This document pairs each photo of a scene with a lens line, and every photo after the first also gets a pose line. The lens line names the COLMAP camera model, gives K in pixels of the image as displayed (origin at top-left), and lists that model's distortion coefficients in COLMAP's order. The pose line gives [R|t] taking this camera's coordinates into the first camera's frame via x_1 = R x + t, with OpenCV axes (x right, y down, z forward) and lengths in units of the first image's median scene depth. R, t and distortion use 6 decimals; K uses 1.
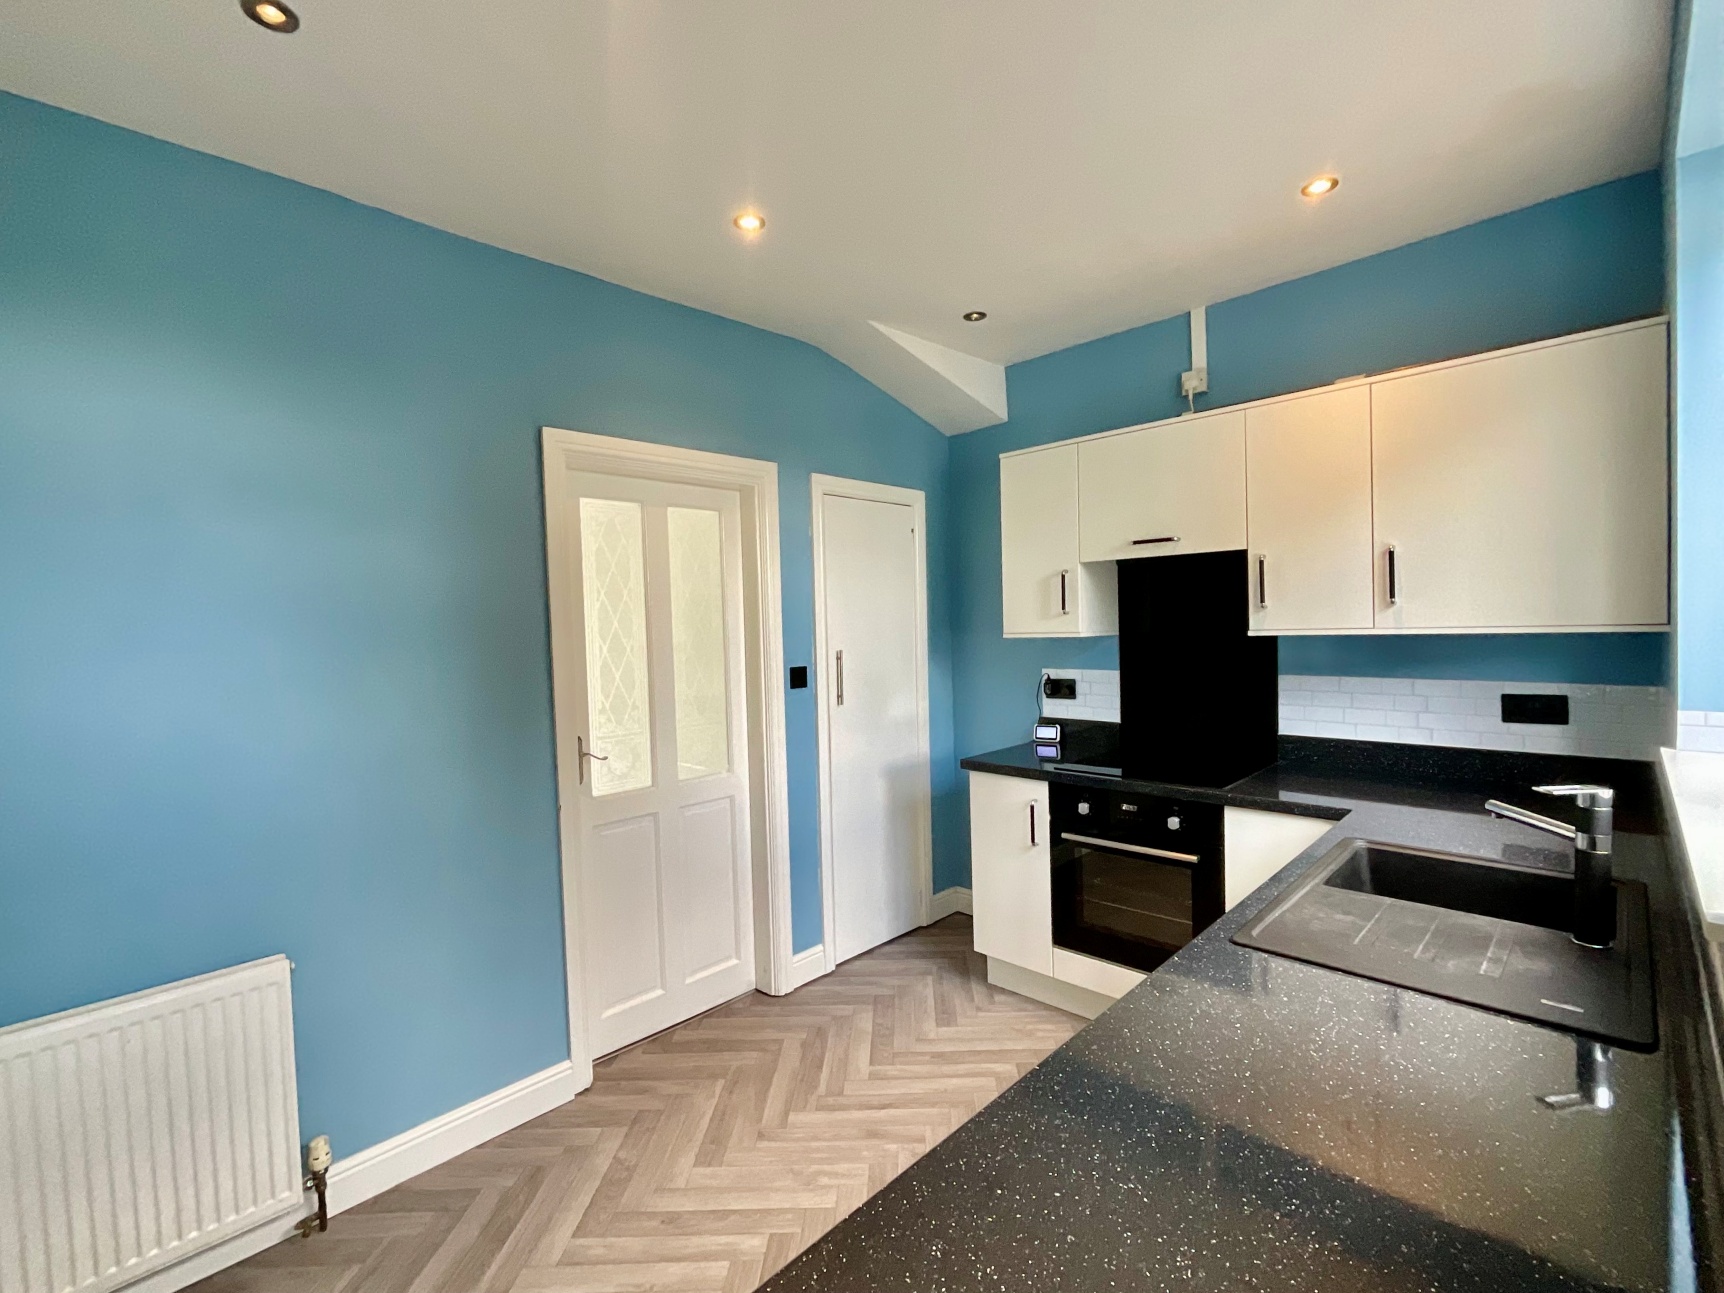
lens RADIAL K [[777.8, 0, 862.0], [0, 777.8, 646.5], [0, 0, 1]] dist [-0.001527, 0.000416]
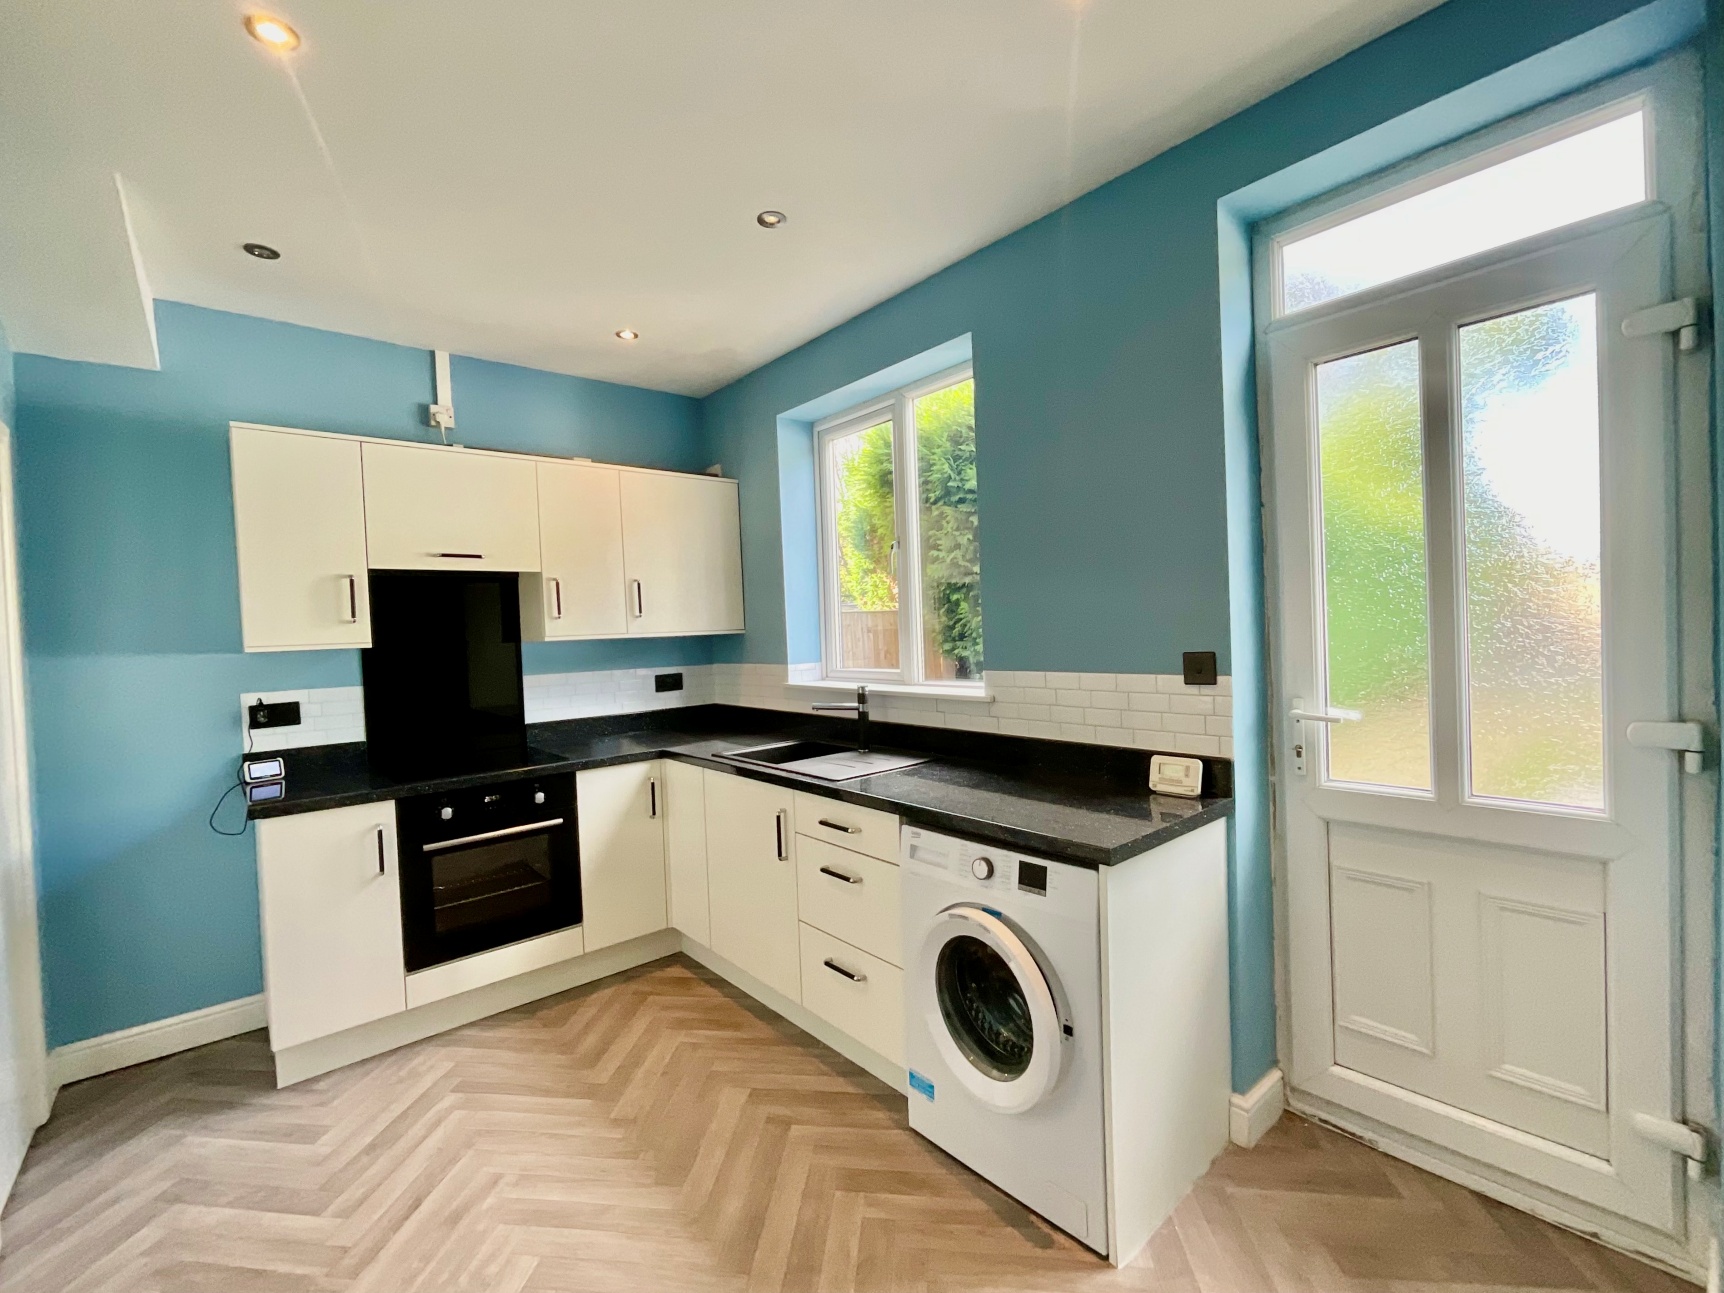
lens RADIAL K [[739.1, 0, 862.0], [0, 739.1, 646.5], [0, 0, 1]] dist [0.000242, 0.000177]
pose [[0.084779, 0.002559, 0.996397, -0.574456], [0.066953, 0.997722, -0.008259, 0.034572], [-0.994148, 0.067412, 0.084414, 0.345720]]
